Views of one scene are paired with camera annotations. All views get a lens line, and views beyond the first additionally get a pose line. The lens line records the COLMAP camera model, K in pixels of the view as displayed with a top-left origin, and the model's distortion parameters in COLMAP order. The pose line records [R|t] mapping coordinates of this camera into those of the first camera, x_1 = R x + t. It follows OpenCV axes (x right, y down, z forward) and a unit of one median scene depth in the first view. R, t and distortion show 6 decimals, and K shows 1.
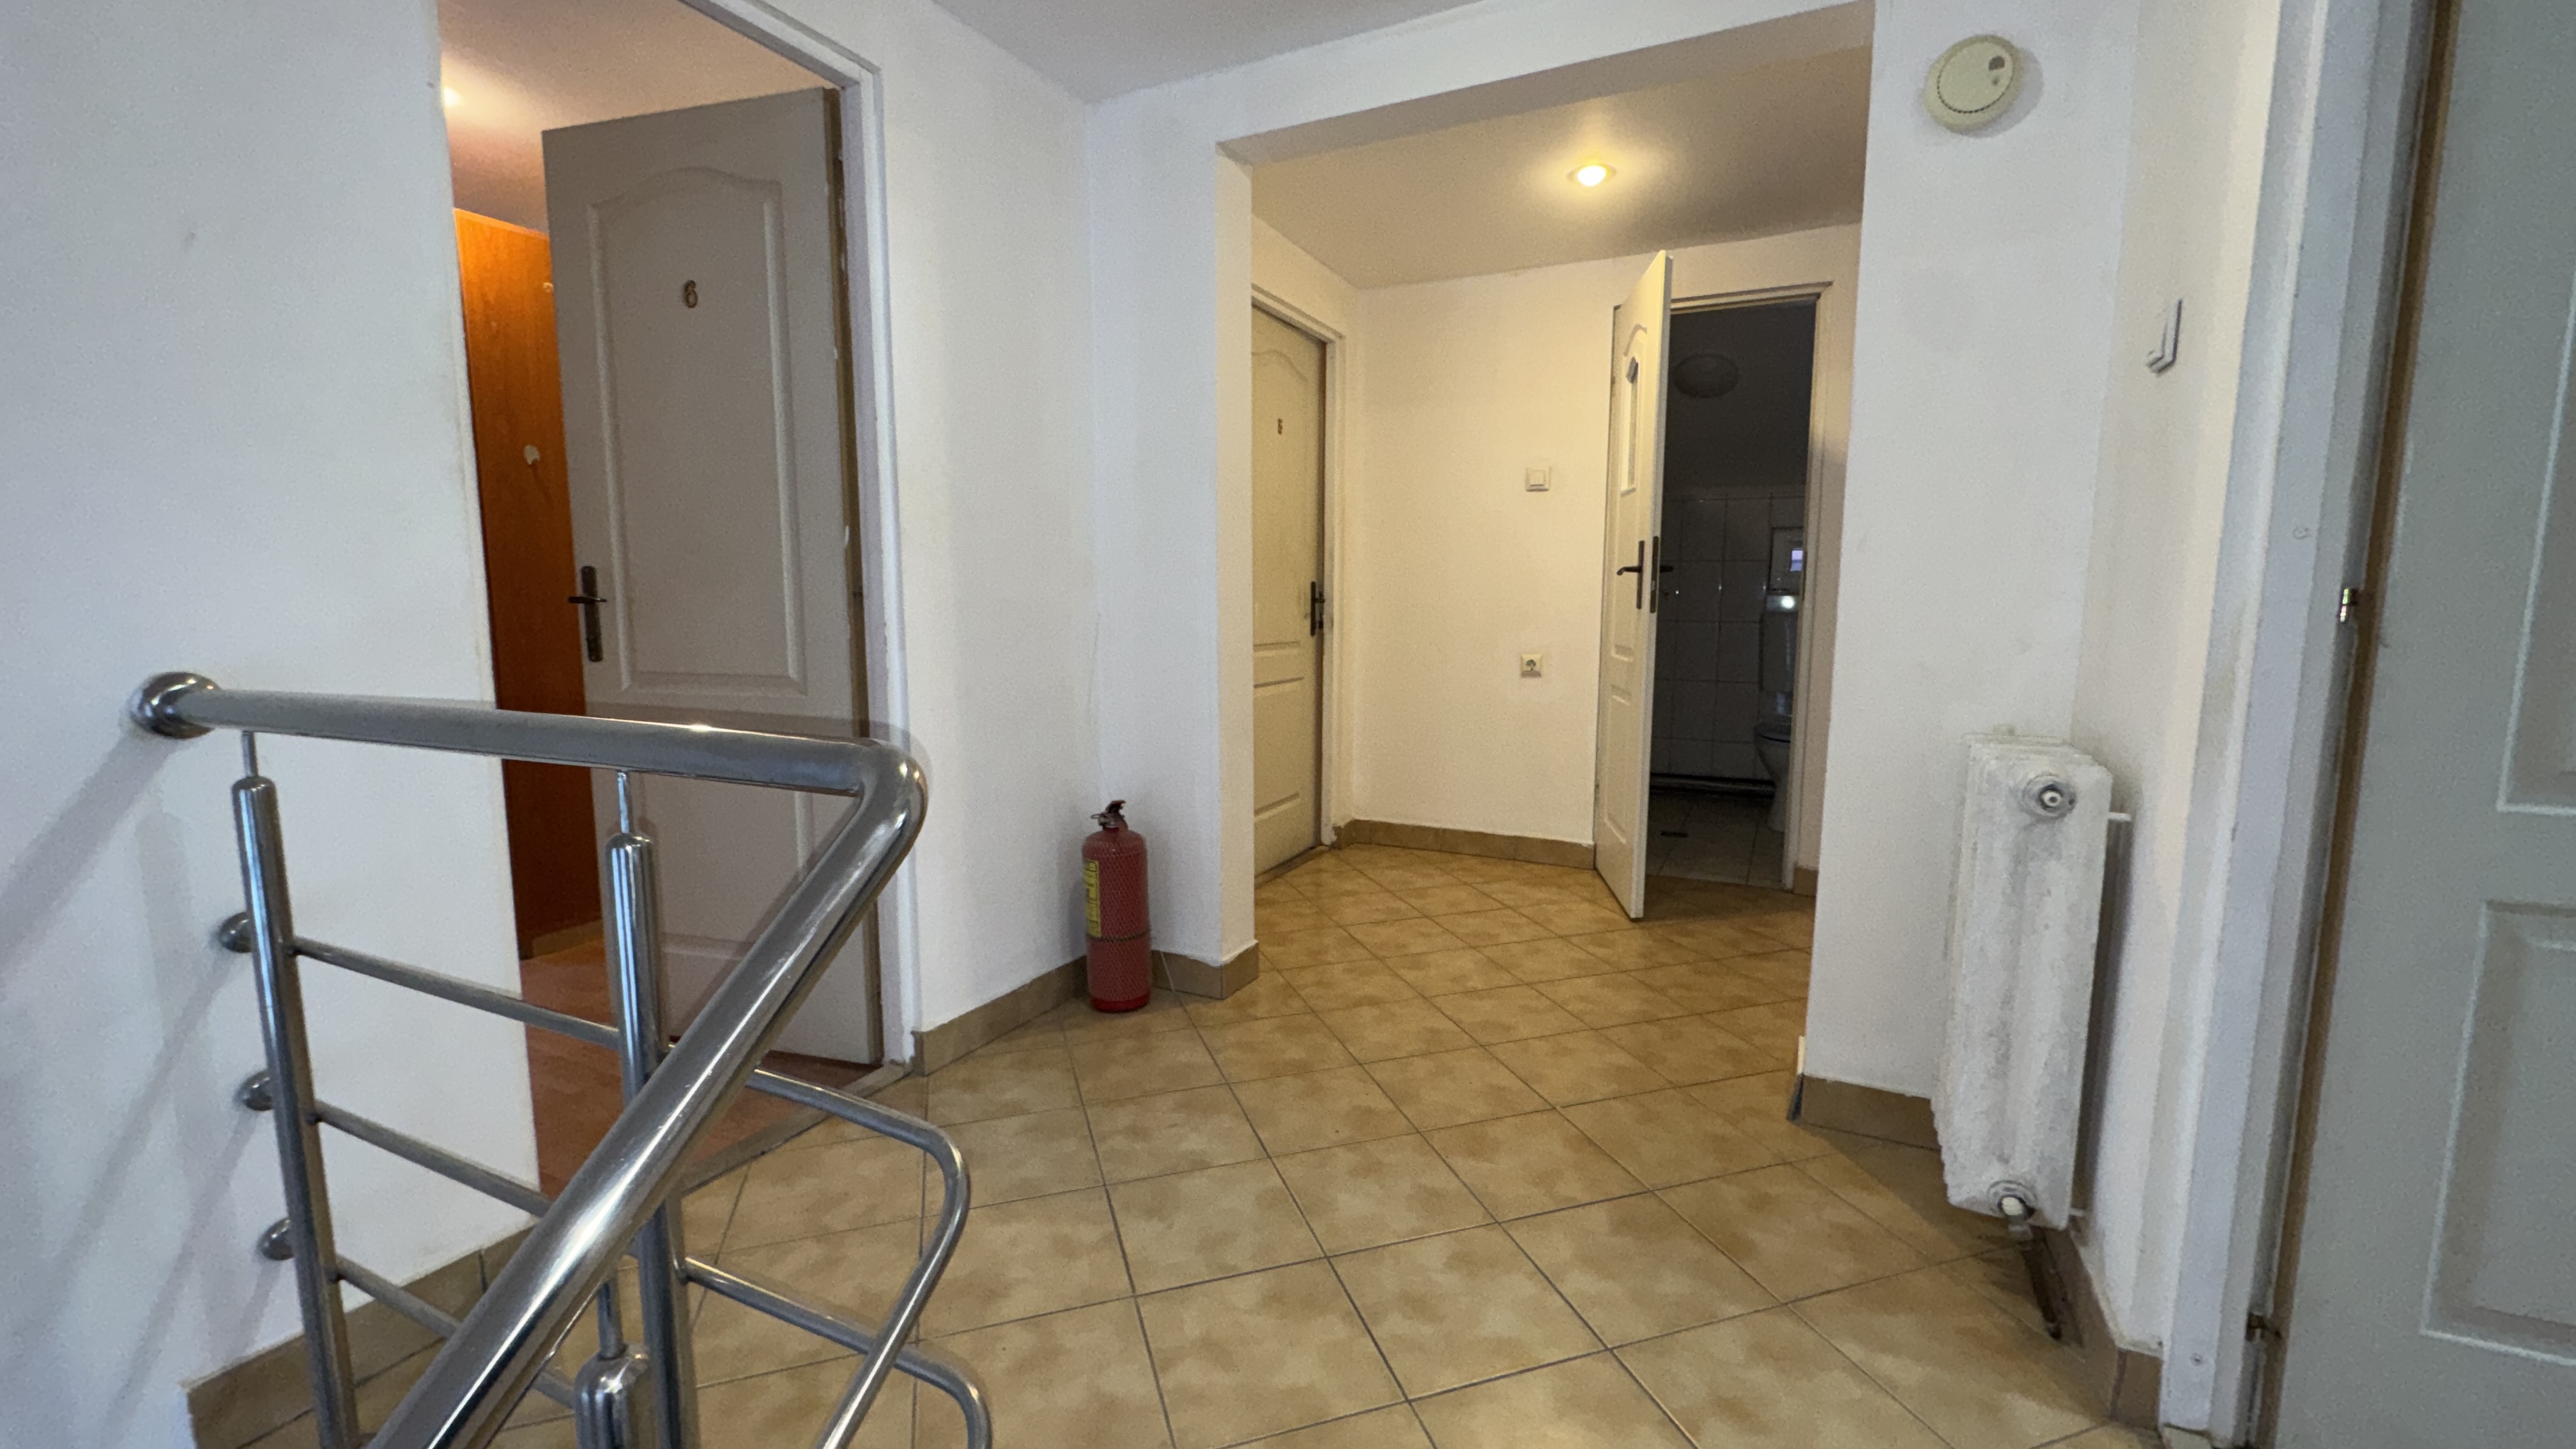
lens RADIAL K [[1009.0, 0, 1290.1], [0, 1009.0, 713.8], [0, 0, 1]] dist [-0.024344, 0.000178]
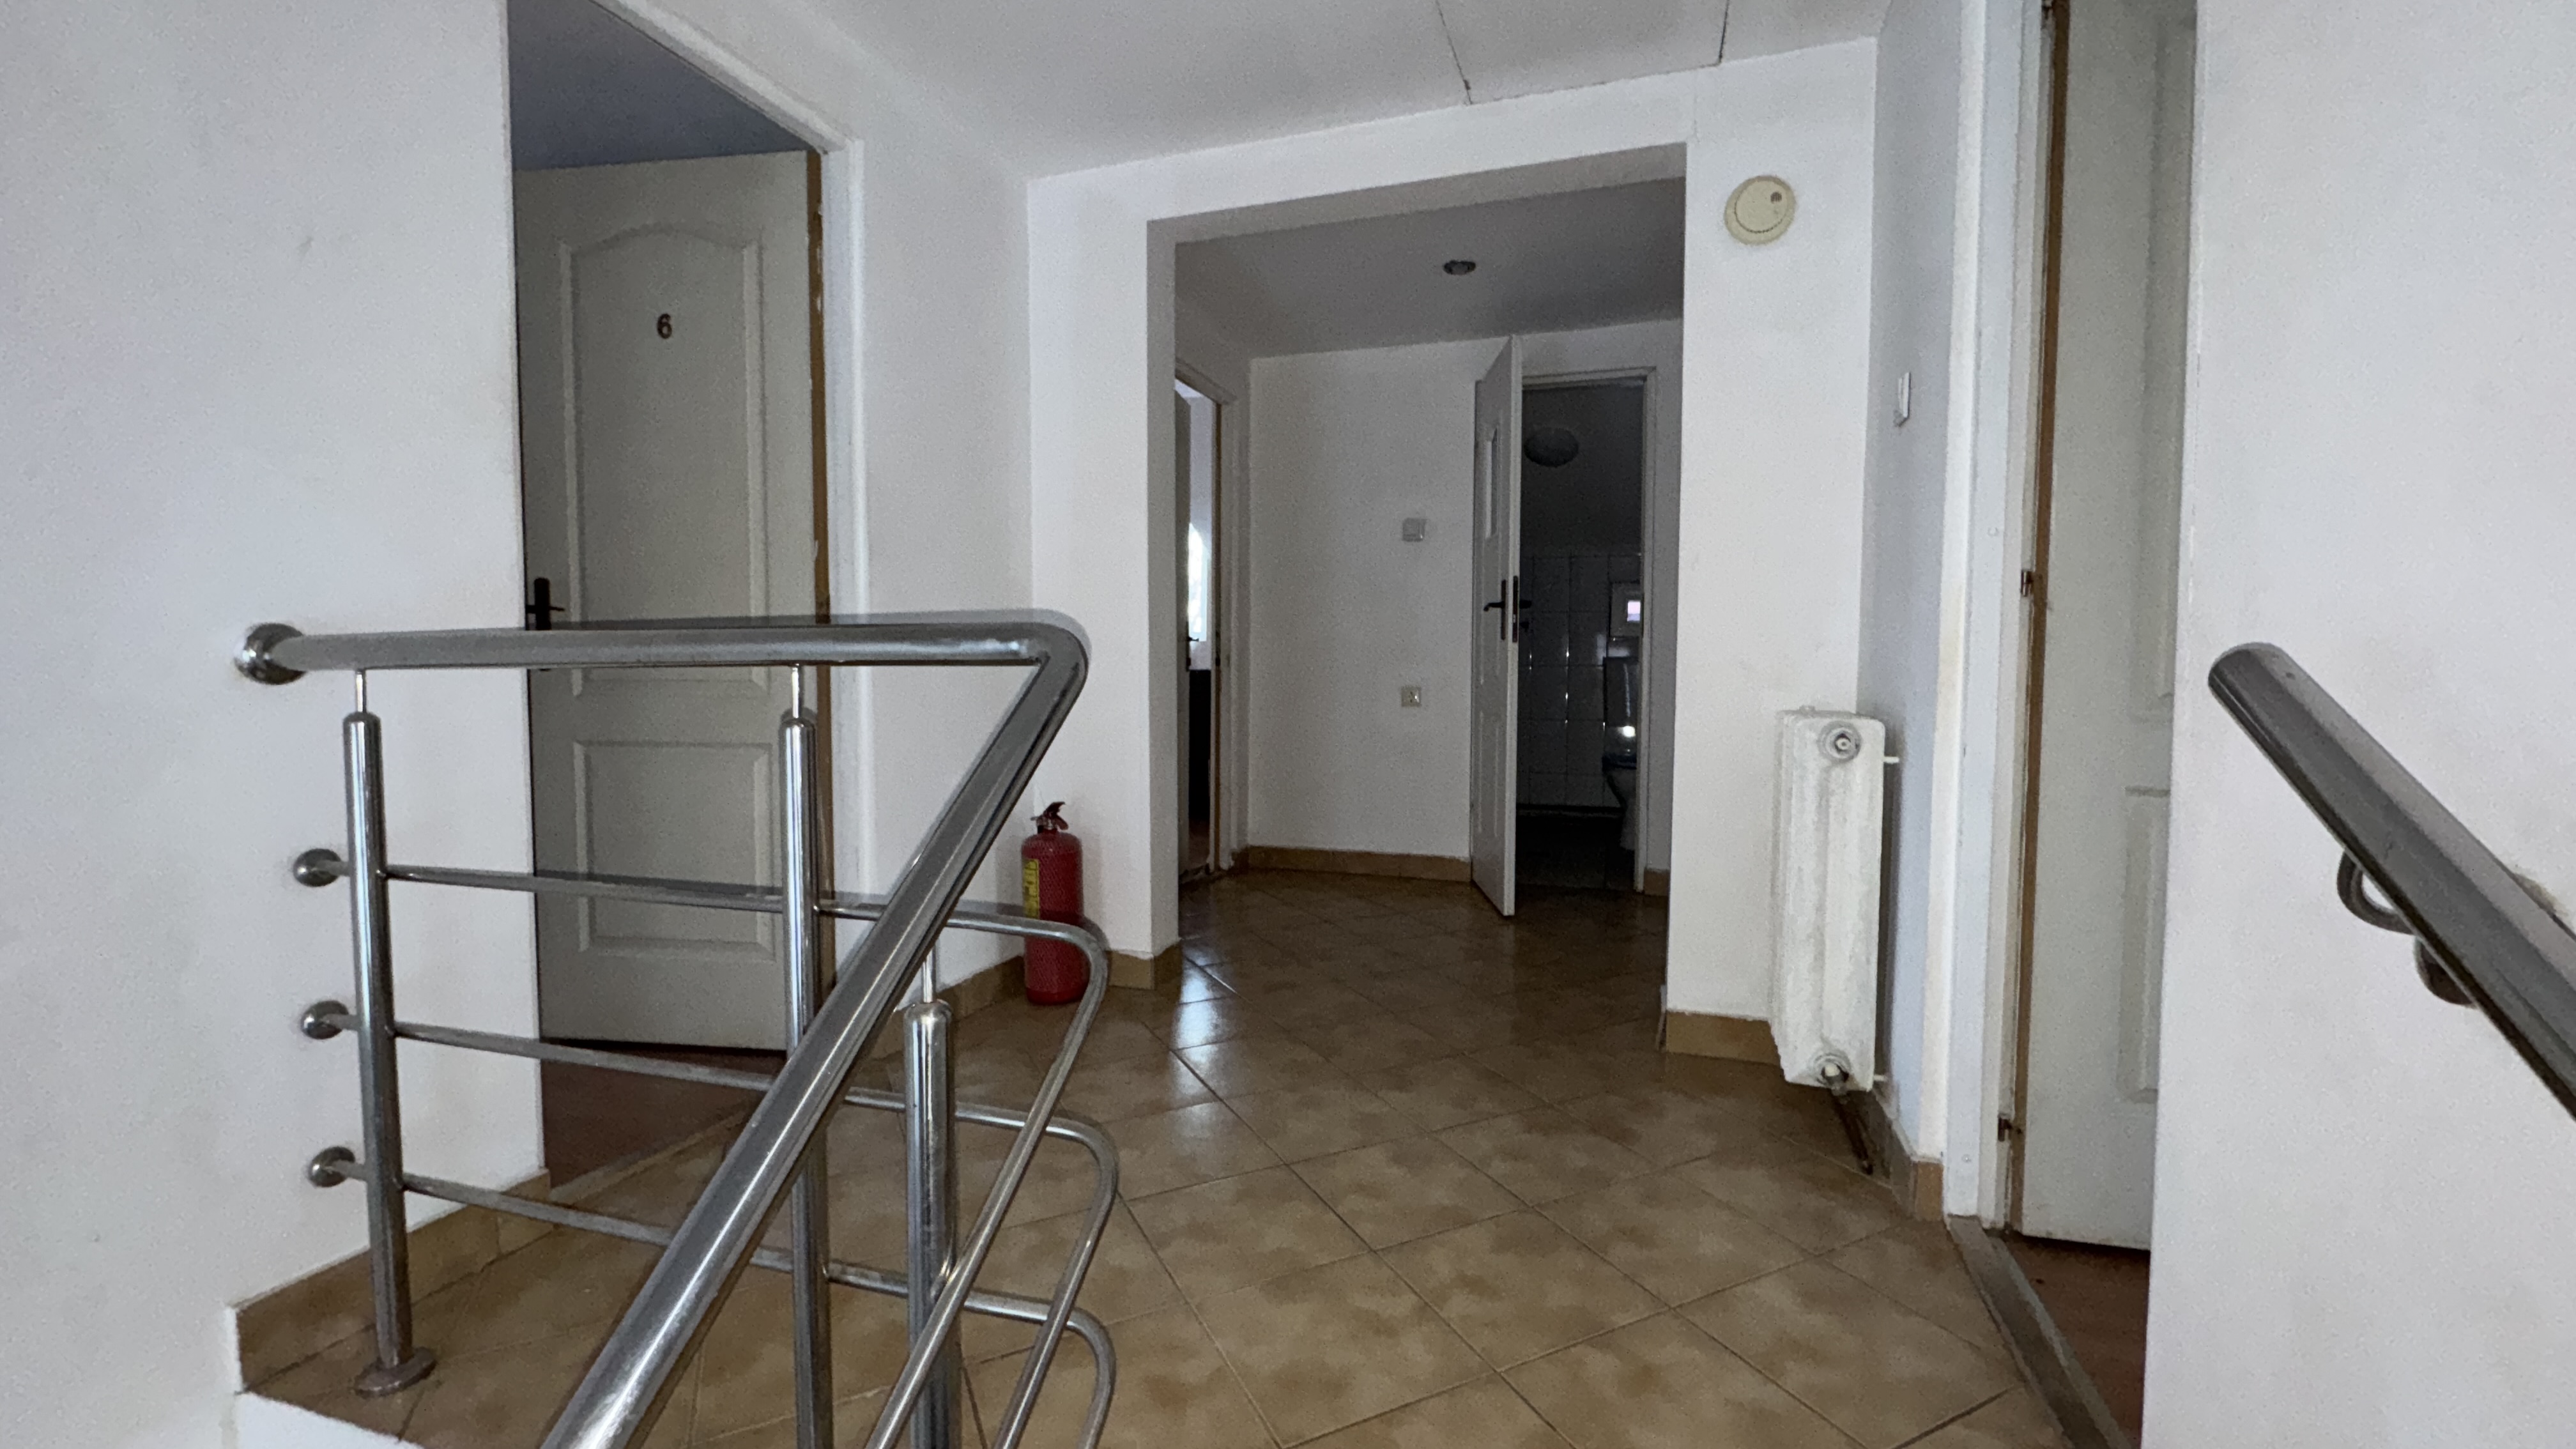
lens RADIAL K [[1016.0, 0, 1288.0], [0, 1016.0, 724.5], [0, 0, 1]] dist [-0.034781, 0.000005]
pose [[0.989870, -0.008241, 0.141737, -0.124442], [0.017015, 0.998005, -0.060802, 0.115203], [-0.140953, 0.062598, 0.988035, -0.177855]]
